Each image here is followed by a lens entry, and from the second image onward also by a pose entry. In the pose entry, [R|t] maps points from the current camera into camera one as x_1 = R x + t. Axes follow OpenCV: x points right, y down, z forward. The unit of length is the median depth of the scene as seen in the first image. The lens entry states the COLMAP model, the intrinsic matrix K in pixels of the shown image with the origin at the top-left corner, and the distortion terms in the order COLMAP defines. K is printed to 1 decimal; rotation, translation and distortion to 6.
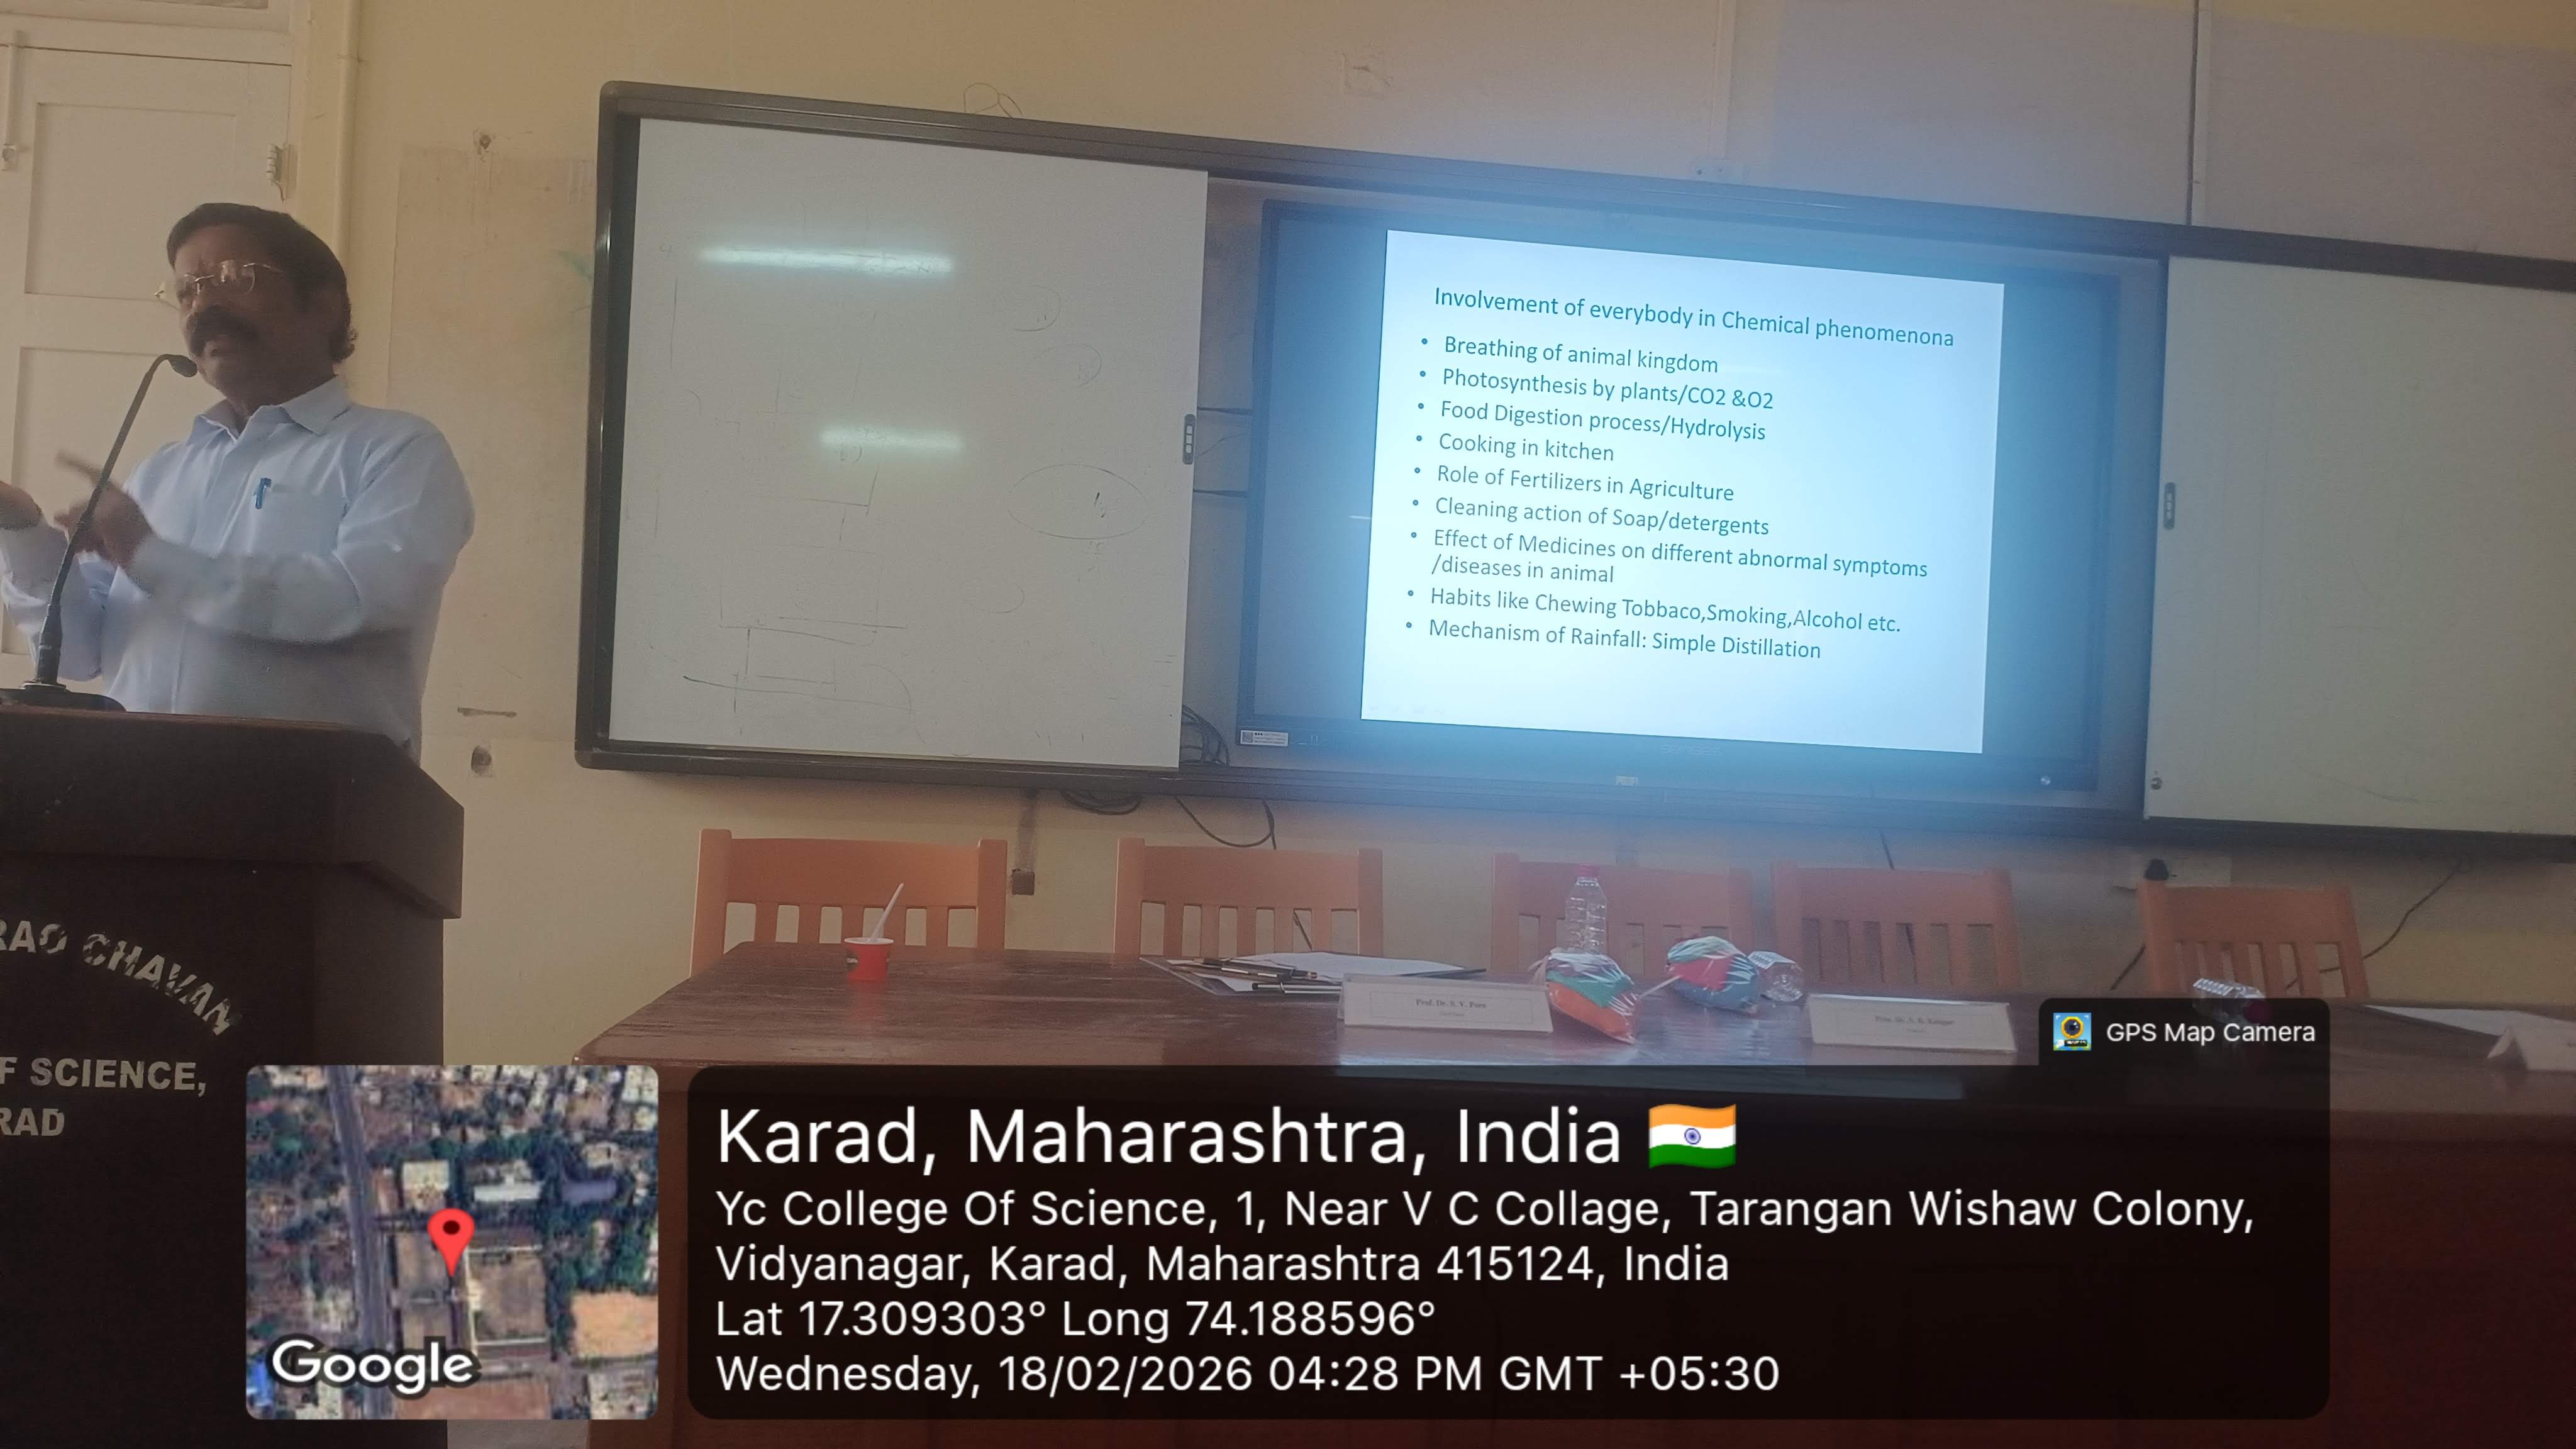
lens RADIAL K [[1882.3, 0, 1262.9], [0, 1882.3, 739.3], [0, 0, 1]] dist [0.029615, -0.064071]
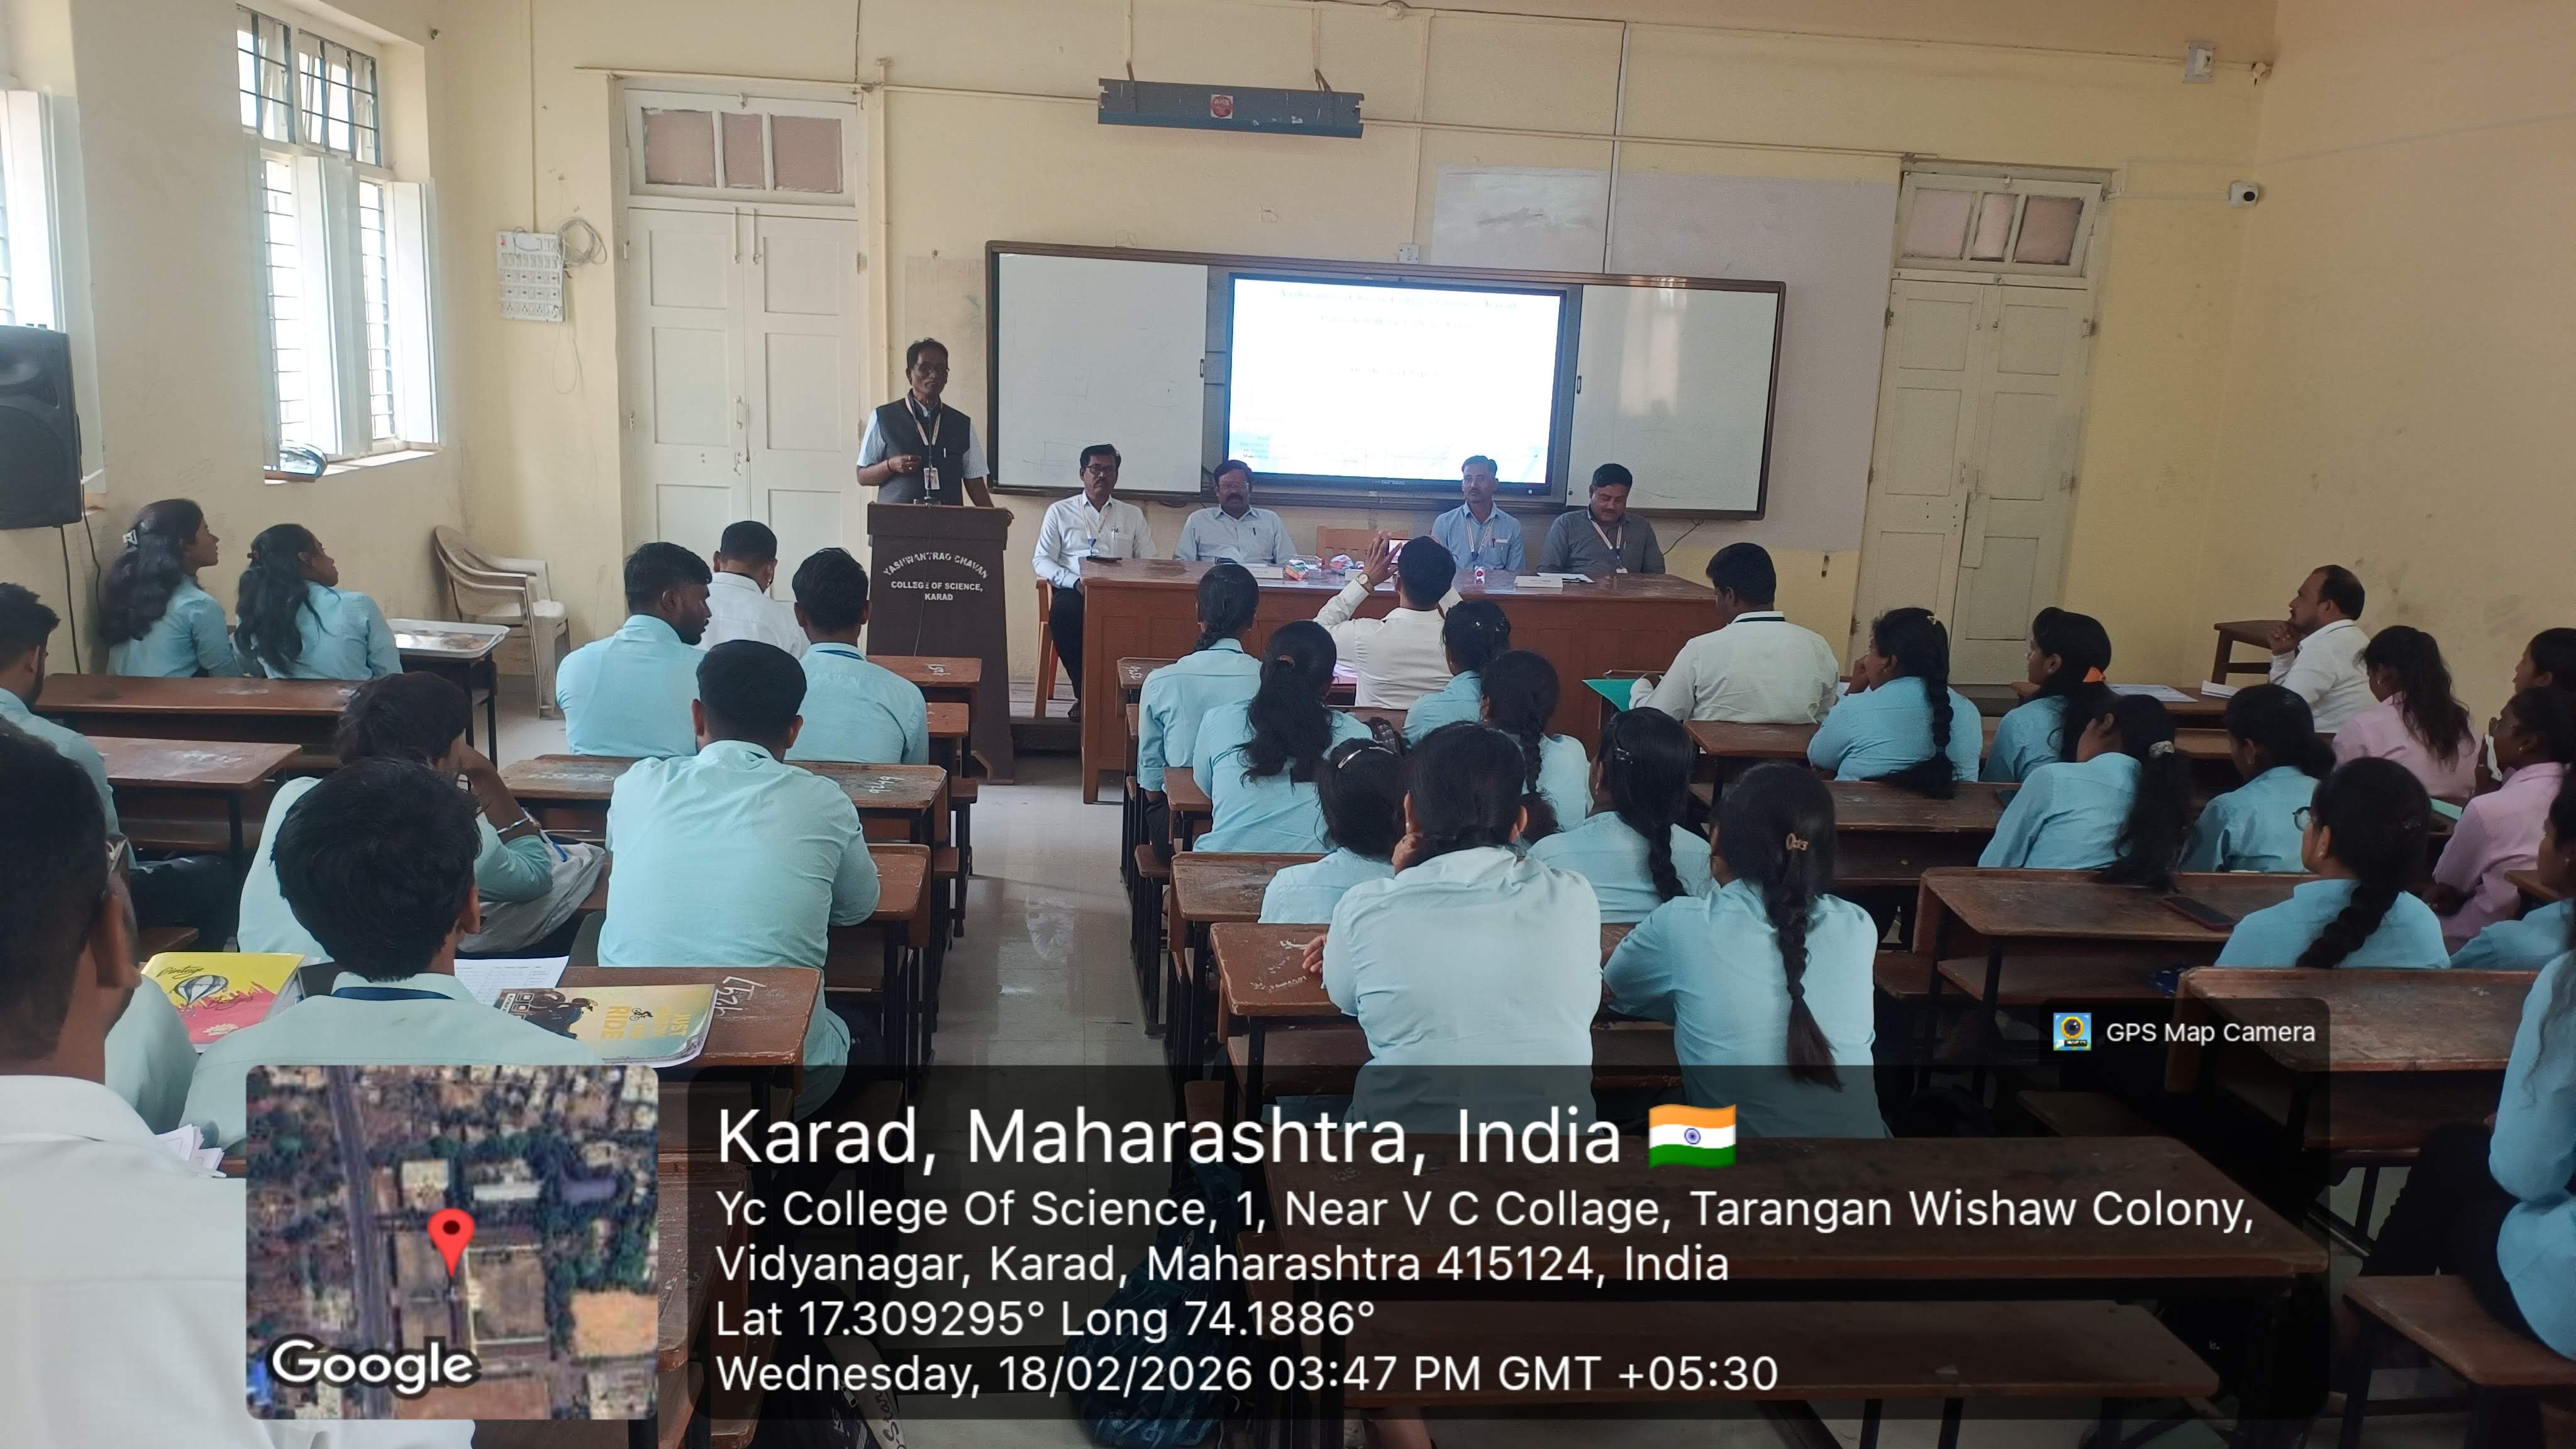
lens RADIAL K [[1882.3, 0, 1284.1], [0, 1882.3, 746.3], [0, 0, 1]] dist [0.029615, -0.064071]
pose [[0.999988, -0.001623, -0.004712, 0.094426], [0.002596, 0.976743, 0.214399, -0.215755], [0.004254, -0.214409, 0.976735, -1.818004]]
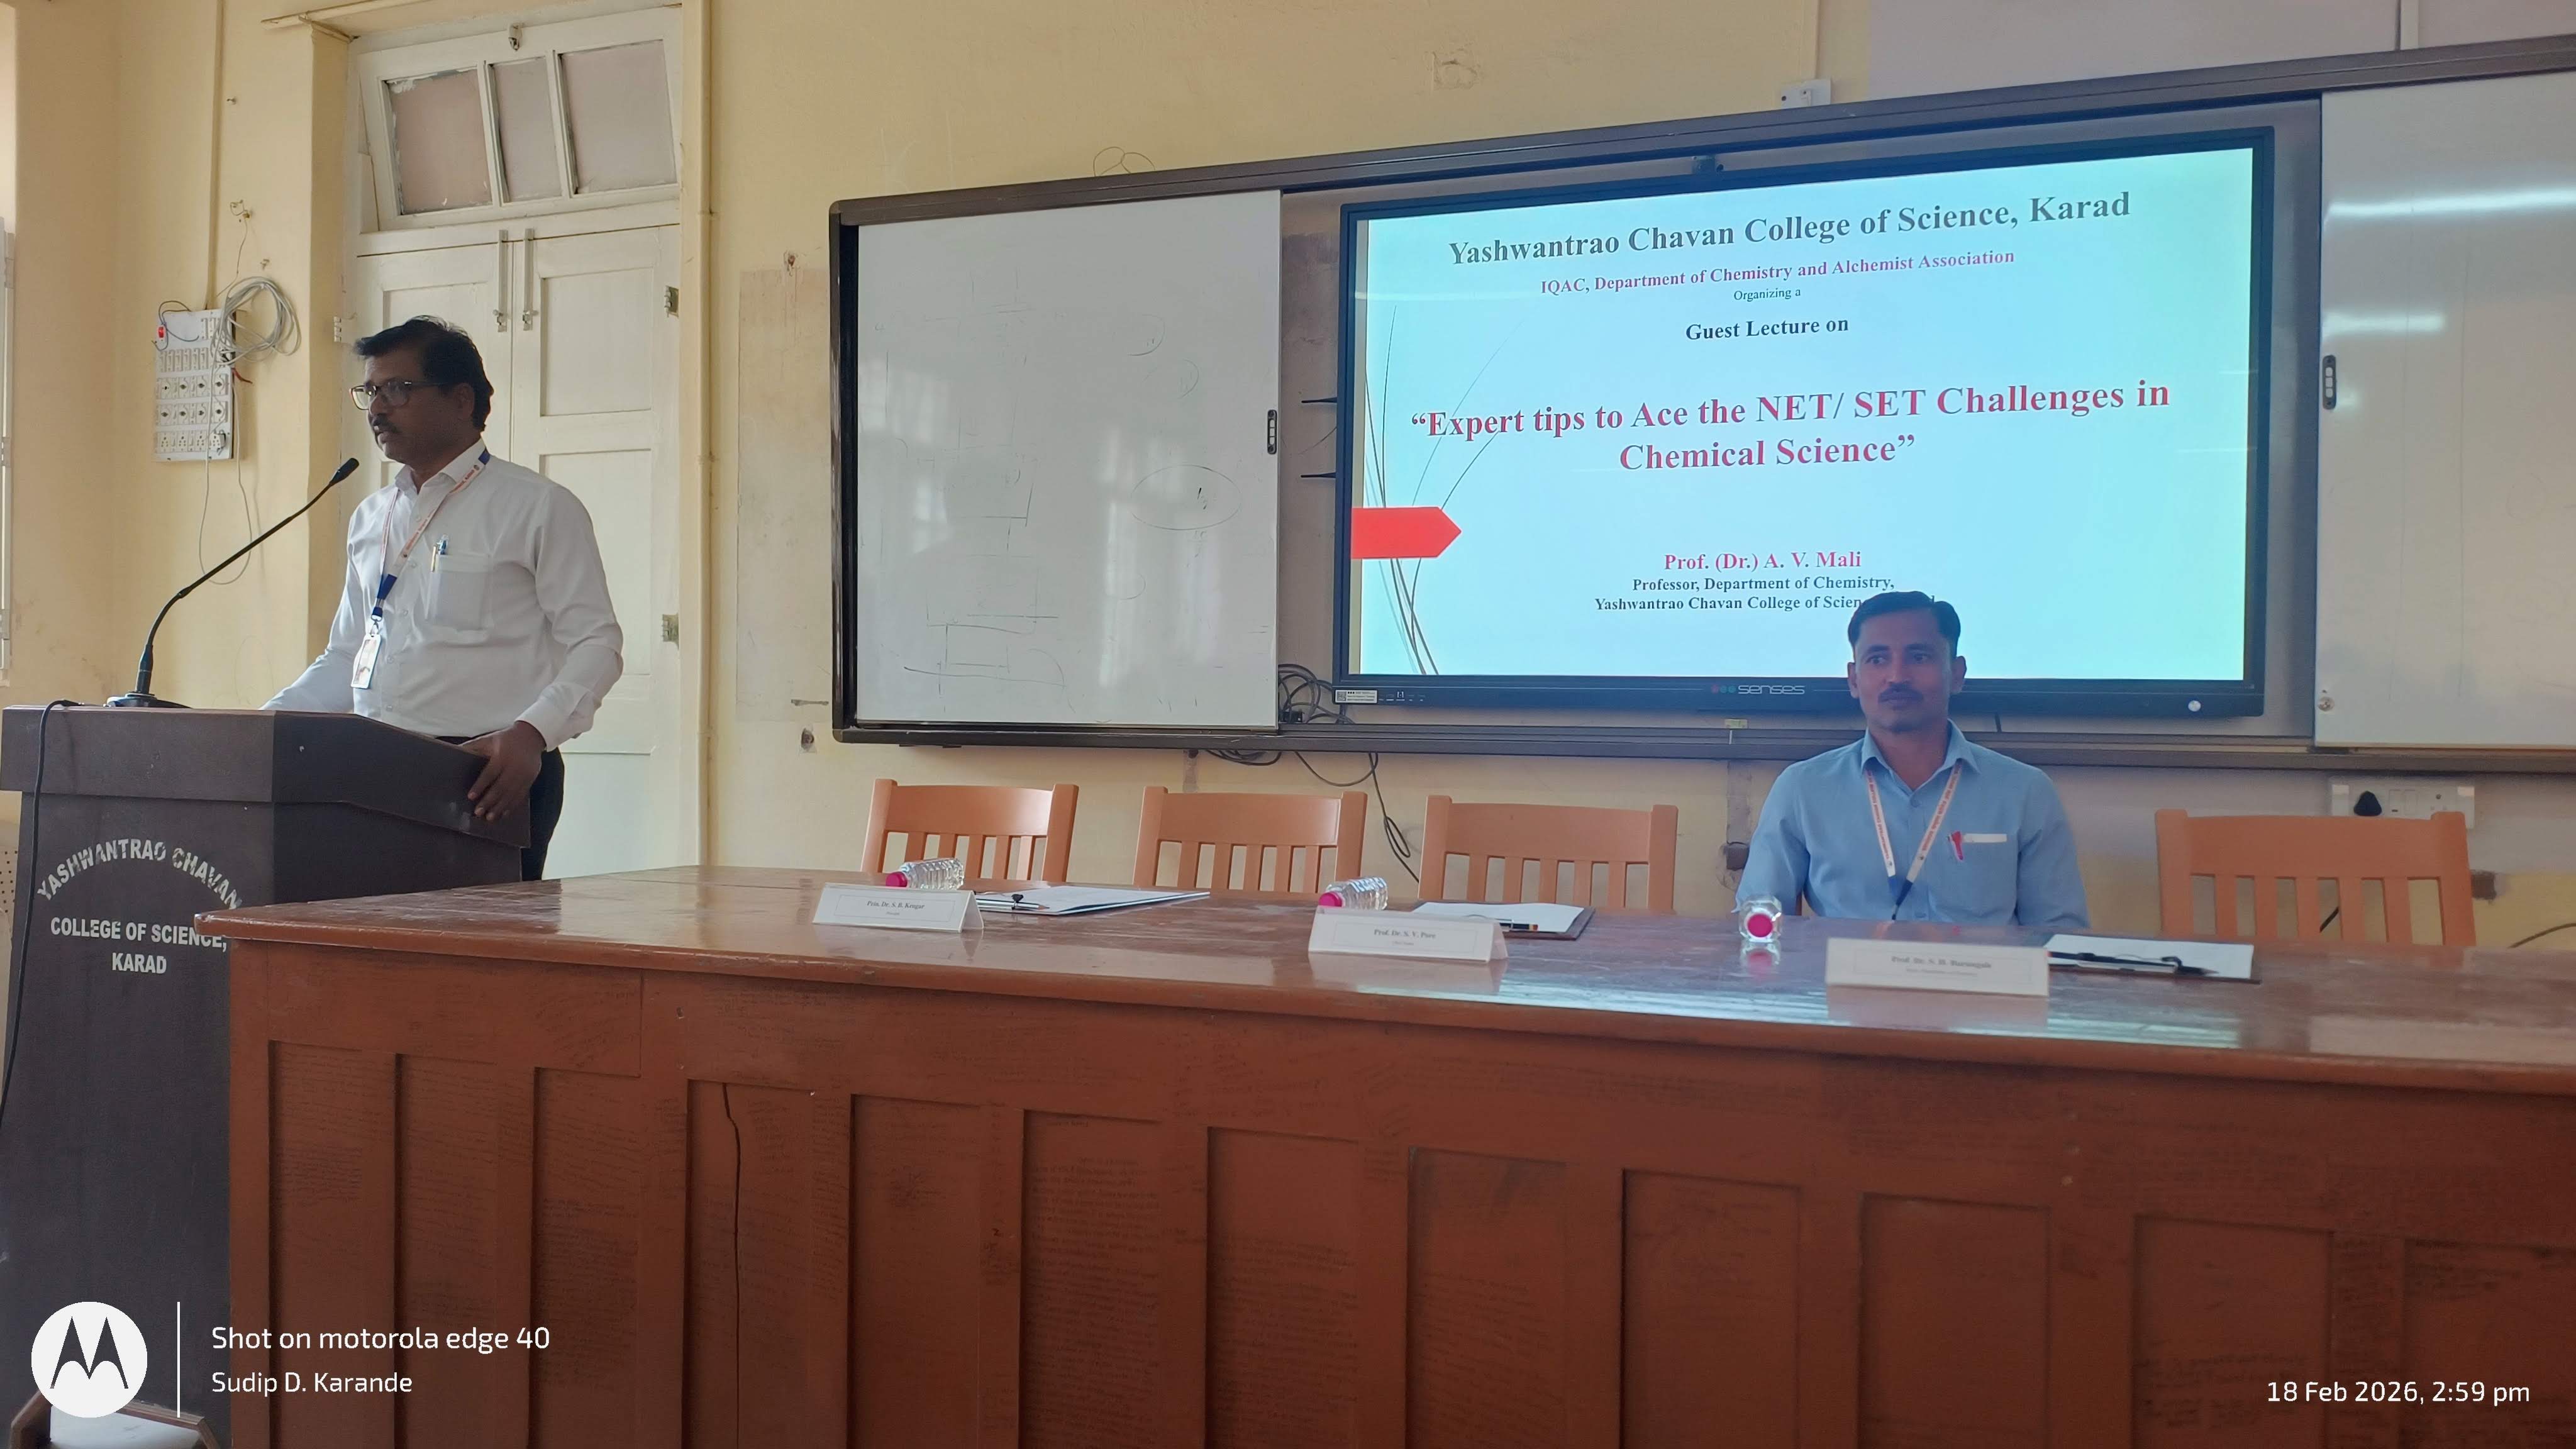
lens RADIAL K [[1885.5, 0, 1298.5], [0, 1885.5, 737.1], [0, 0, 1]] dist [0.037438, -0.074817]
pose [[0.883300, -0.032125, -0.467706, 0.512496], [0.036991, 0.999315, 0.001220, 0.021906], [0.467347, -0.018378, 0.883883, 0.011673]]
